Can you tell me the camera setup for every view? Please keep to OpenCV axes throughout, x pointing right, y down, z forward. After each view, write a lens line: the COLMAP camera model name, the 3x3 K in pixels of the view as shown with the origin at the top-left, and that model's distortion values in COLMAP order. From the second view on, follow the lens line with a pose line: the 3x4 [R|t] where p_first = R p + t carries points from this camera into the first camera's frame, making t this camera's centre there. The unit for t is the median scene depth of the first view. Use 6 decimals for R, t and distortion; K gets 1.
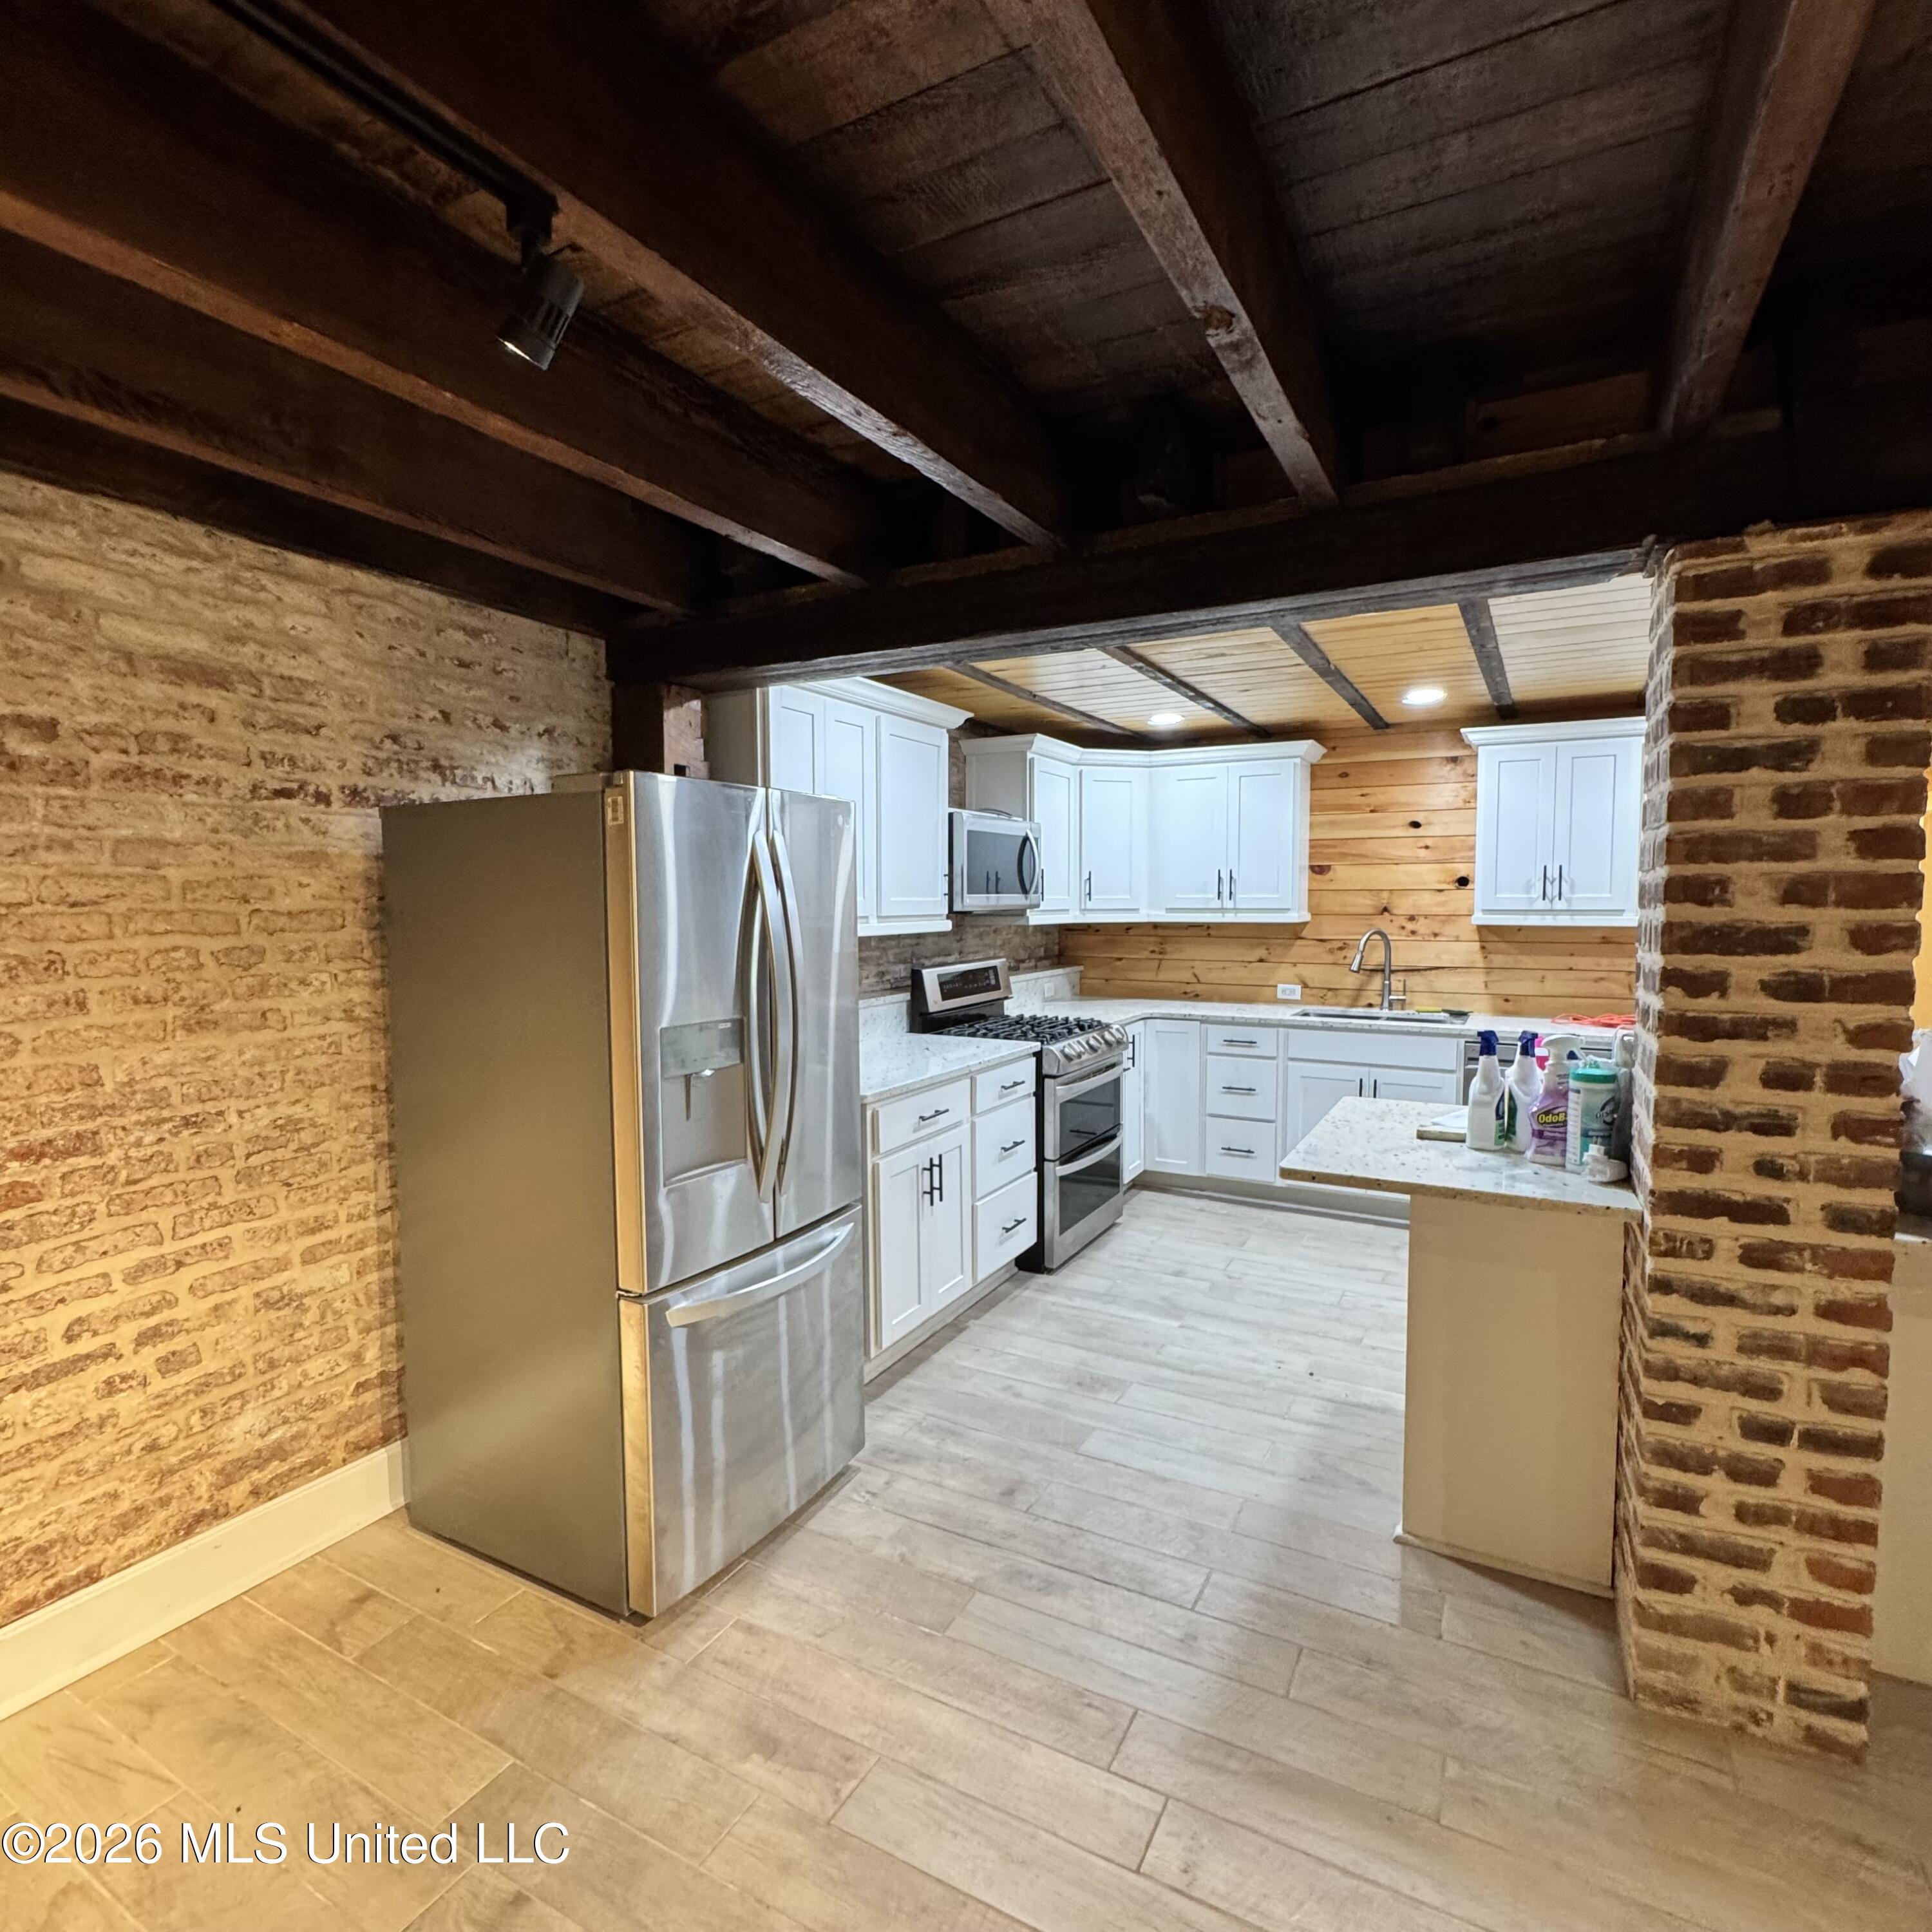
lens RADIAL K [[1032.7, 0, 968.4], [0, 1032.7, 964.1], [0, 0, 1]] dist [-0.003057, -0.000483]
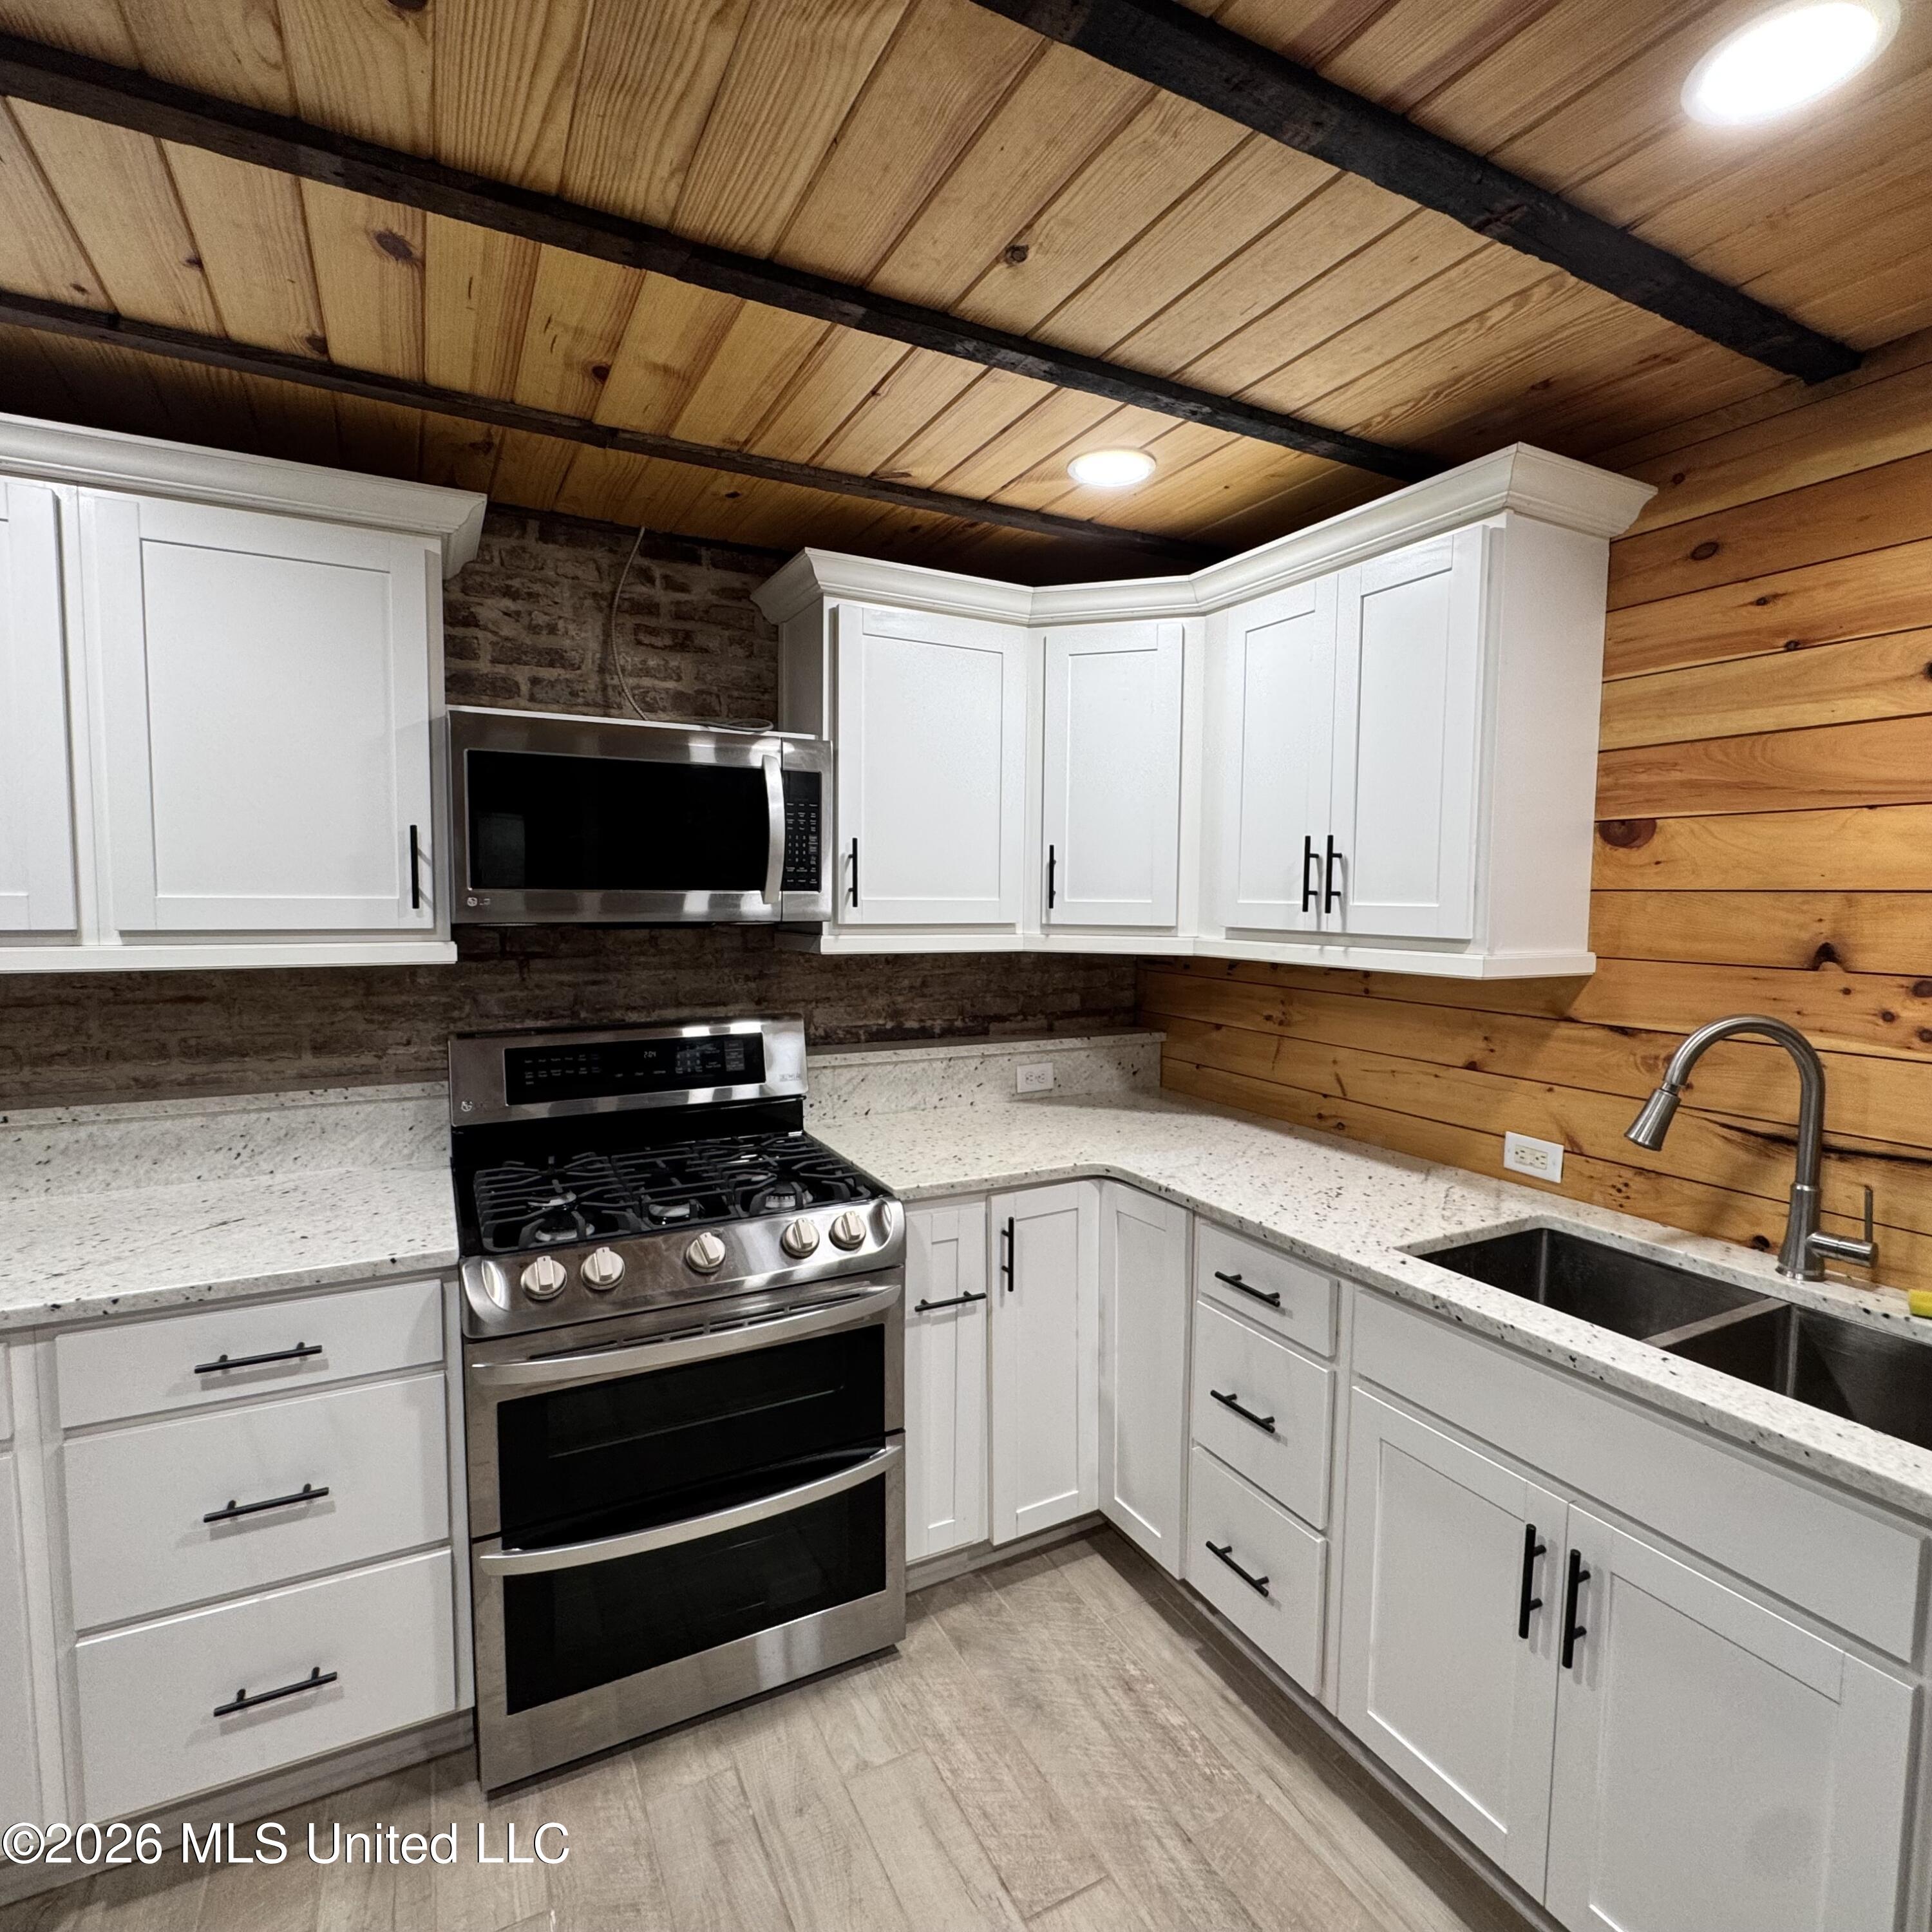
lens RADIAL K [[1032.7, 0, 968.4], [0, 1032.7, 964.1], [0, 0, 1]] dist [-0.003057, -0.000483]
pose [[0.835965, 0.049991, -0.546501, 0.457806], [-0.048878, 0.998667, 0.016585, -0.054066], [0.546602, 0.012847, 0.837294, 0.761003]]
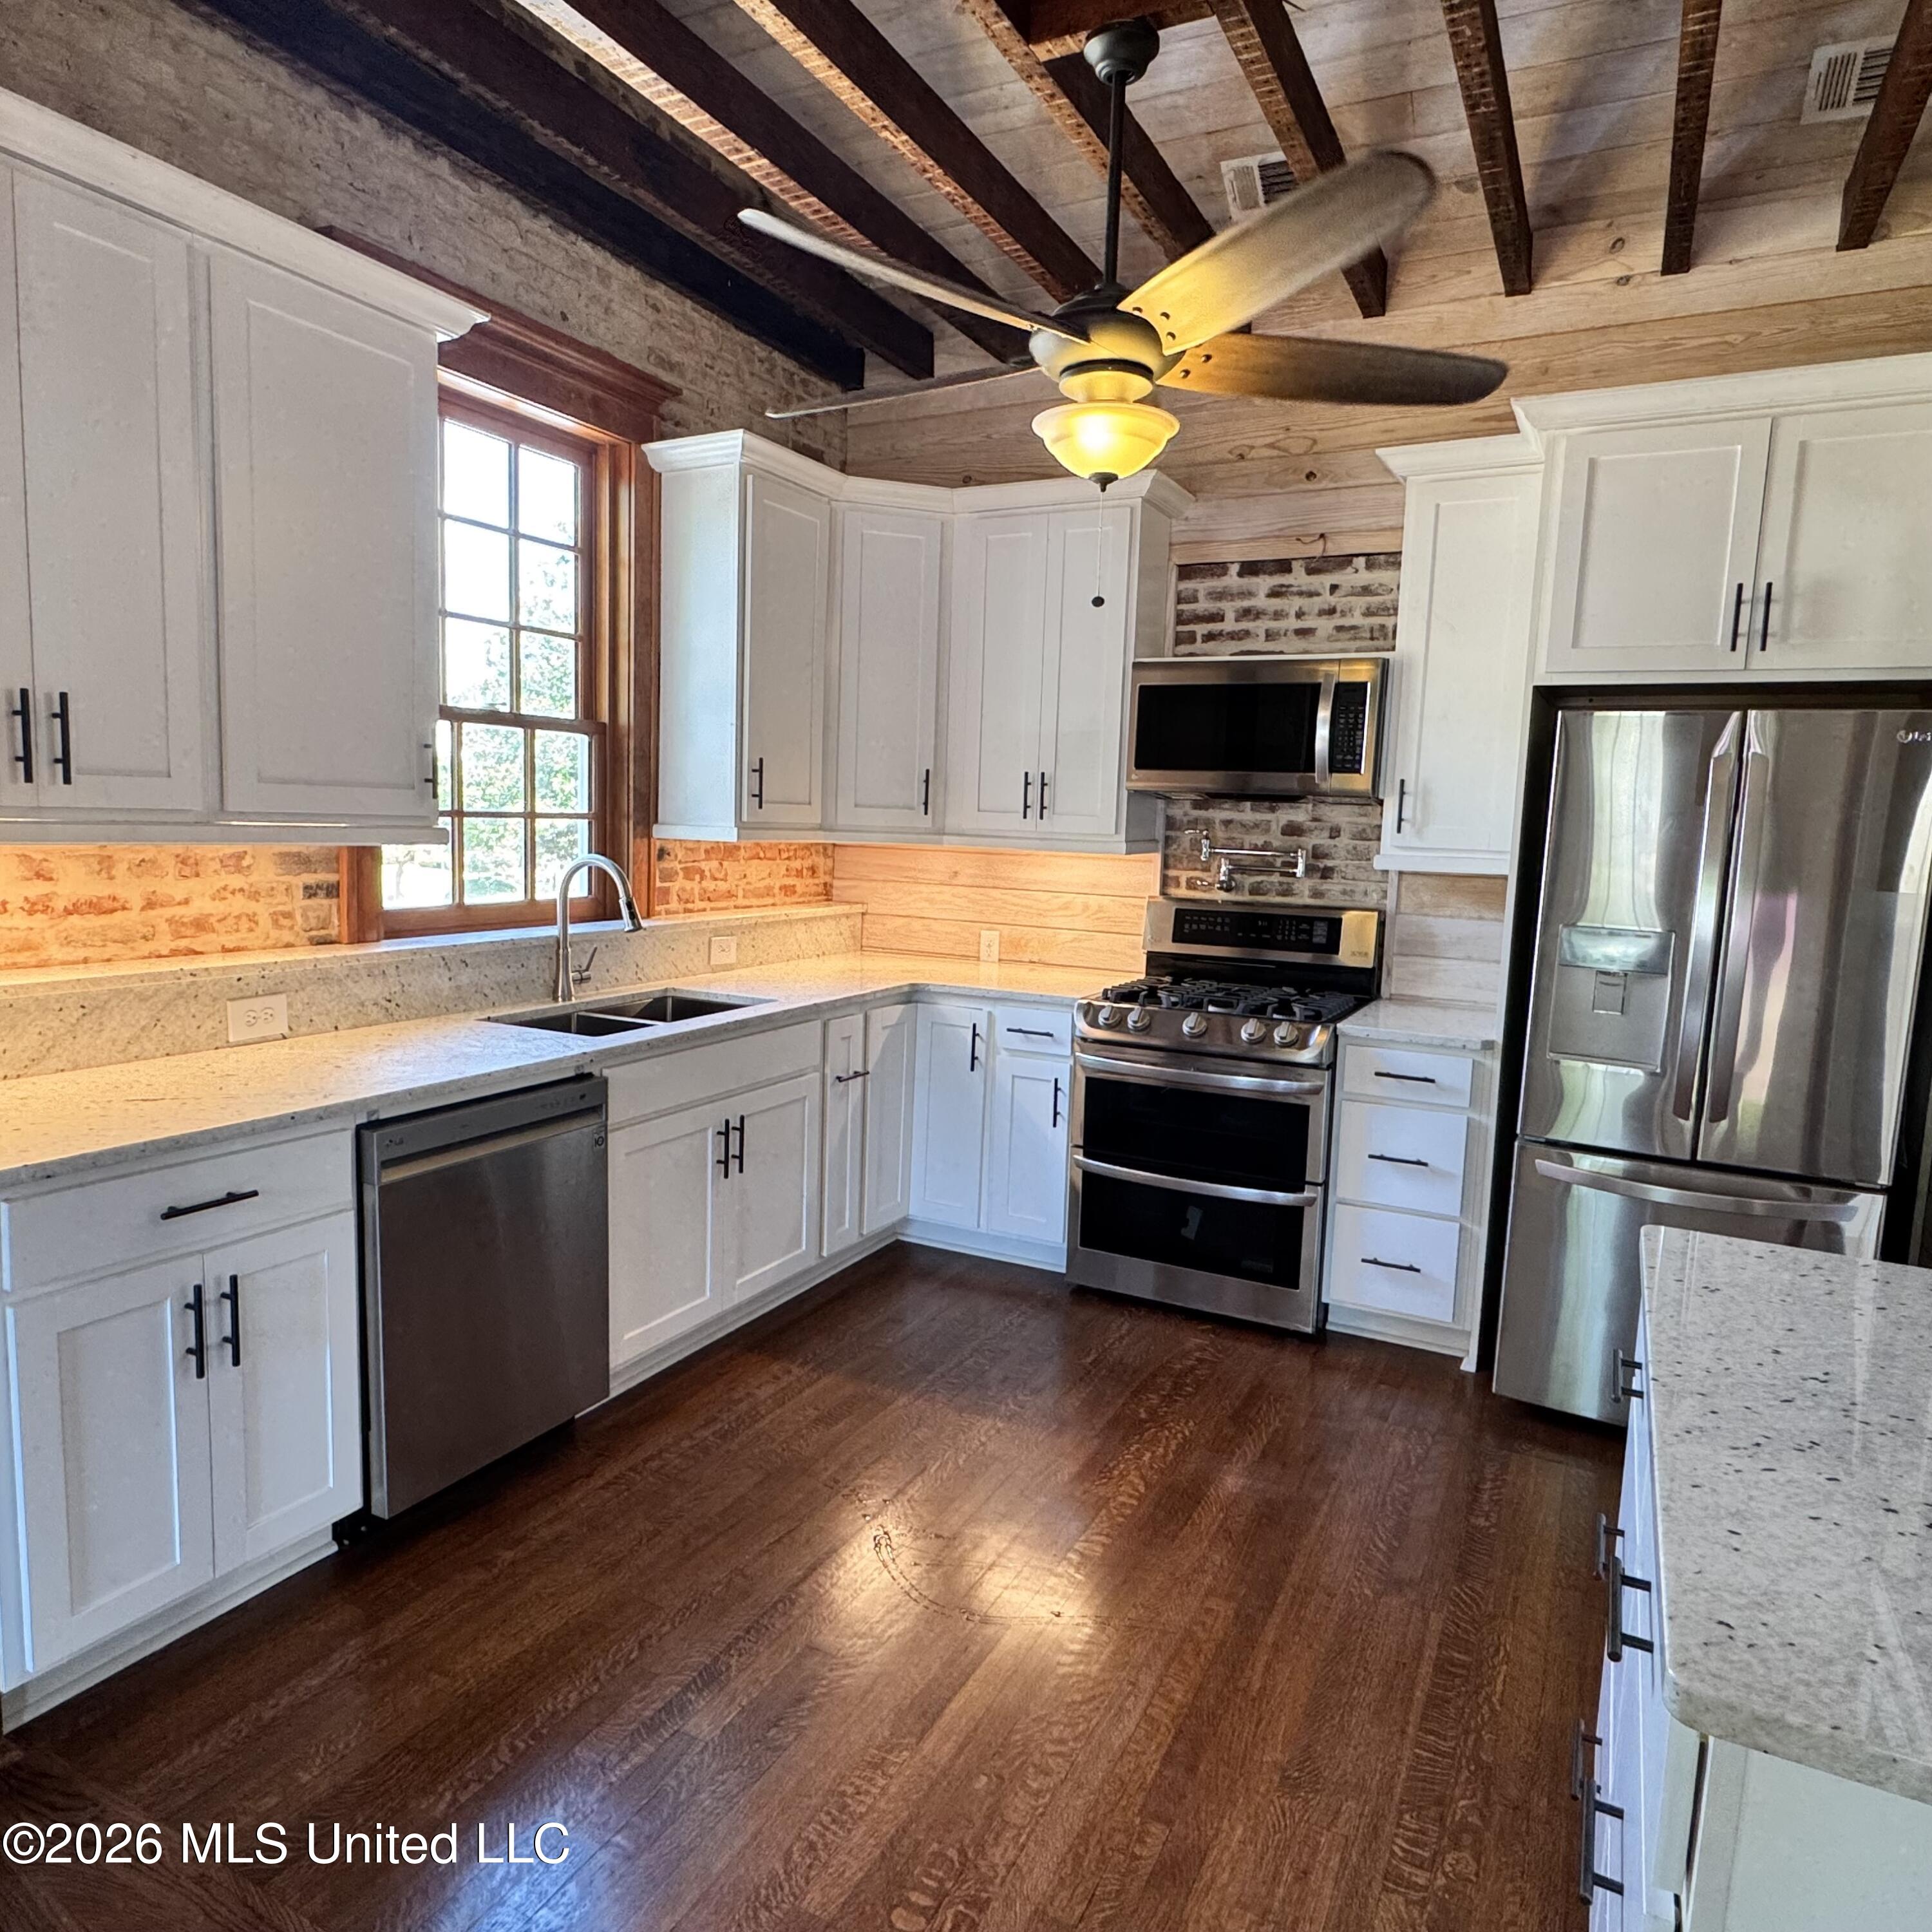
lens RADIAL K [[1264.0, 0, 966.0], [0, 1264.0, 966.0], [0, 0, 1]] dist [-0.004053, -0.001341]
pose [[0.017073, 0.121914, -0.992394, 1.024777], [-0.101666, 0.987606, 0.119577, -0.050013], [0.994672, 0.098851, 0.029256, 0.878843]]
